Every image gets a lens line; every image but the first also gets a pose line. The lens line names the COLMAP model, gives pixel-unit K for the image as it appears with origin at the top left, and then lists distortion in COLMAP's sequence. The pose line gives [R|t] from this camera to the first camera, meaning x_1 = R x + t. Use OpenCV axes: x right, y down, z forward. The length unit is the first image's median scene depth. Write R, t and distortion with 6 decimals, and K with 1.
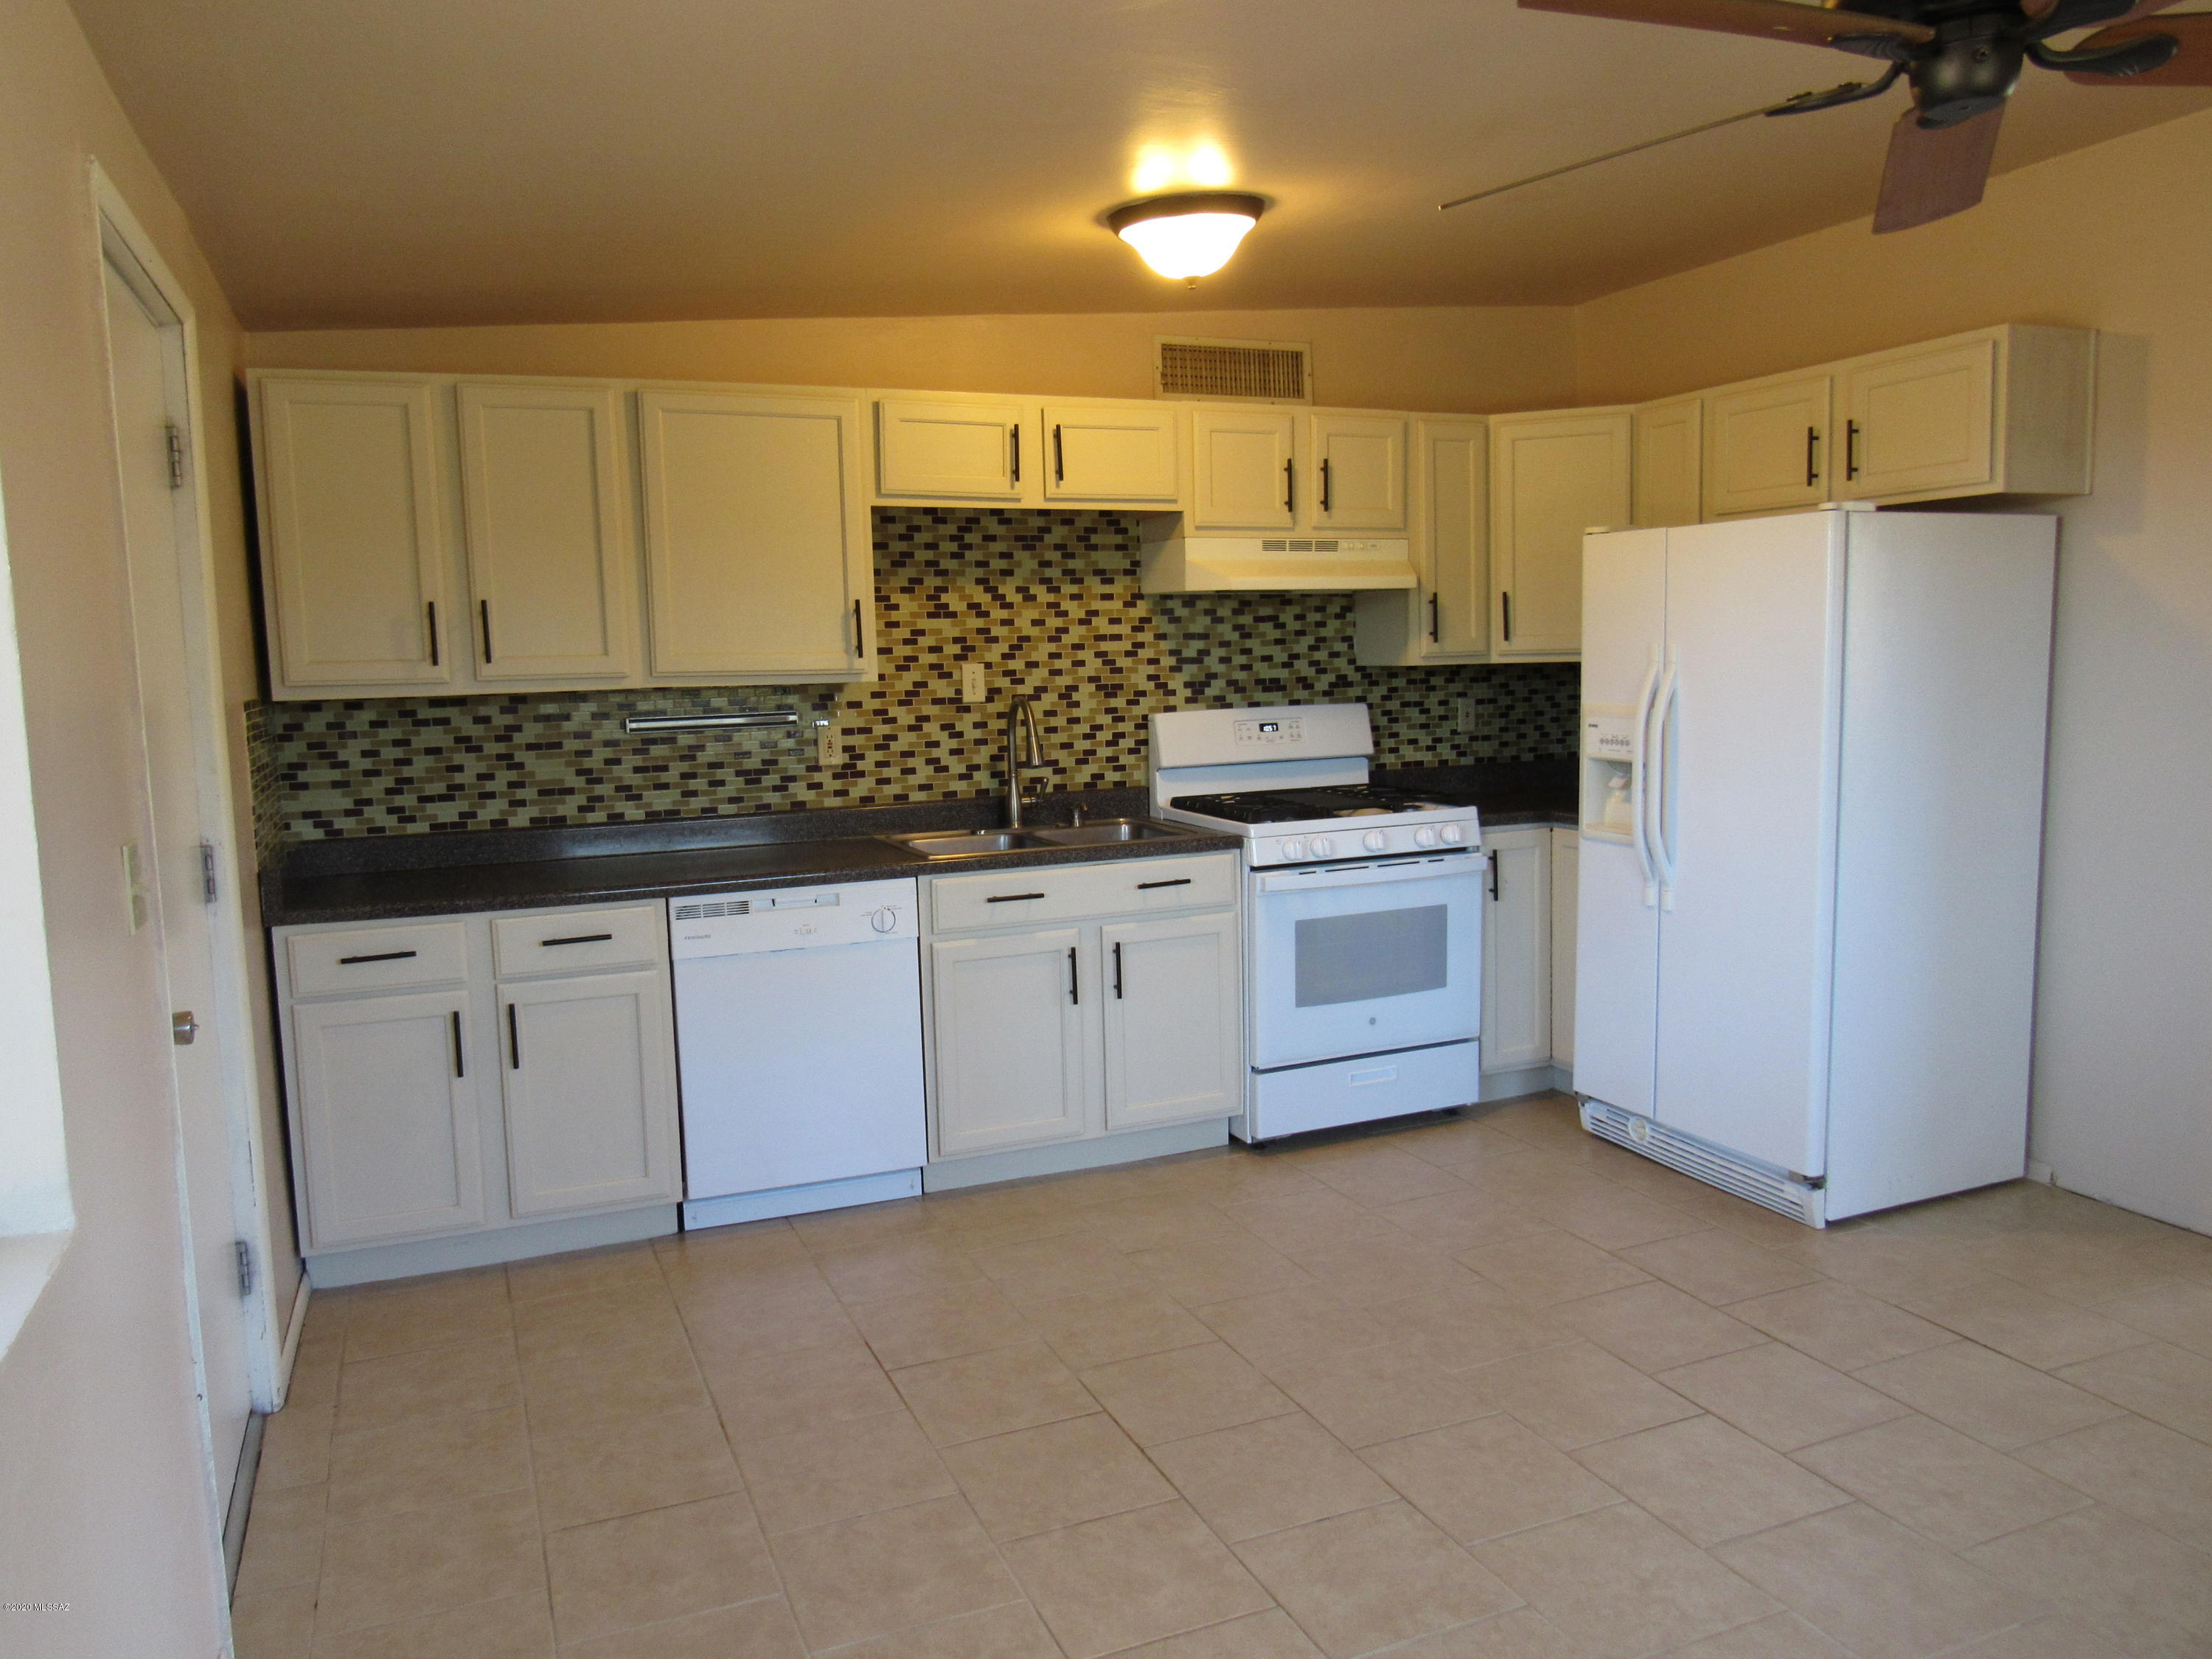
lens RADIAL K [[1586.7, 0, 1107.9], [0, 1586.7, 822.7], [0, 0, 1]] dist [-0.033950, 0.015120]
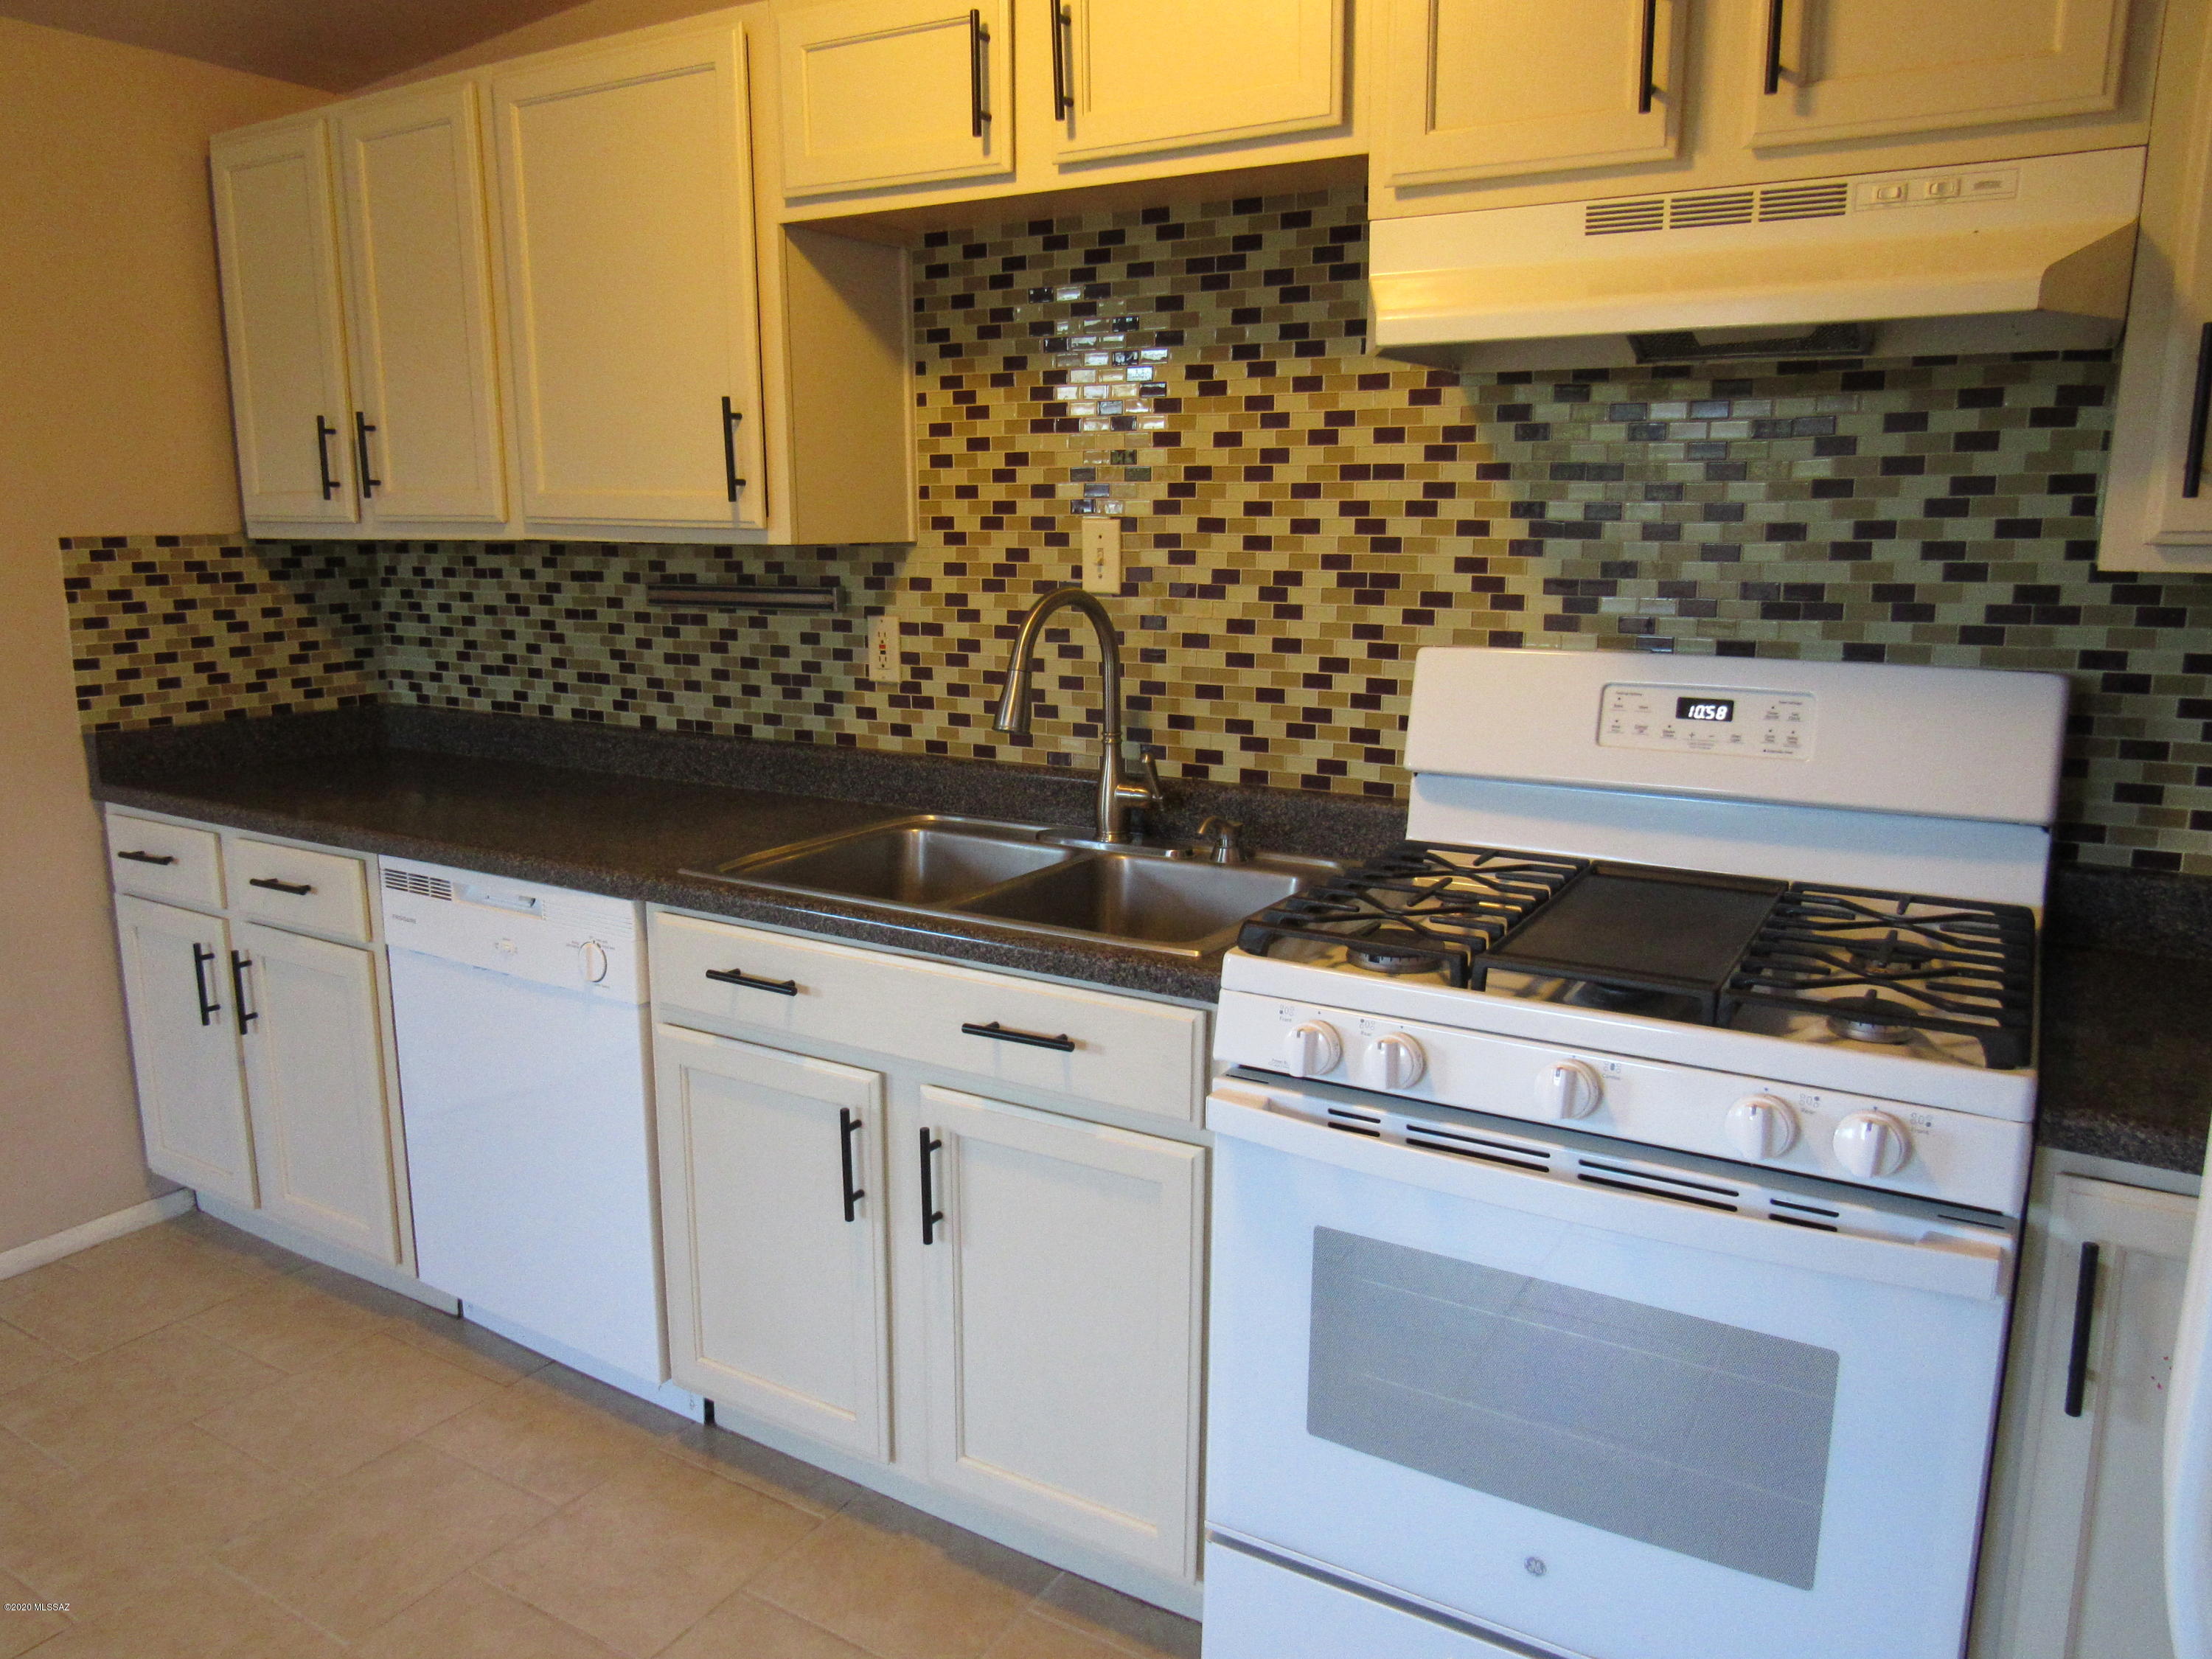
lens RADIAL K [[1586.7, 0, 1106.3], [0, 1586.7, 825.9], [0, 0, 1]] dist [-0.033950, 0.015120]
pose [[0.569889, 0.183113, -0.801059, 0.354115], [-0.105894, 0.983092, 0.149388, -0.078848], [0.814870, -0.000307, 0.579644, 0.694632]]
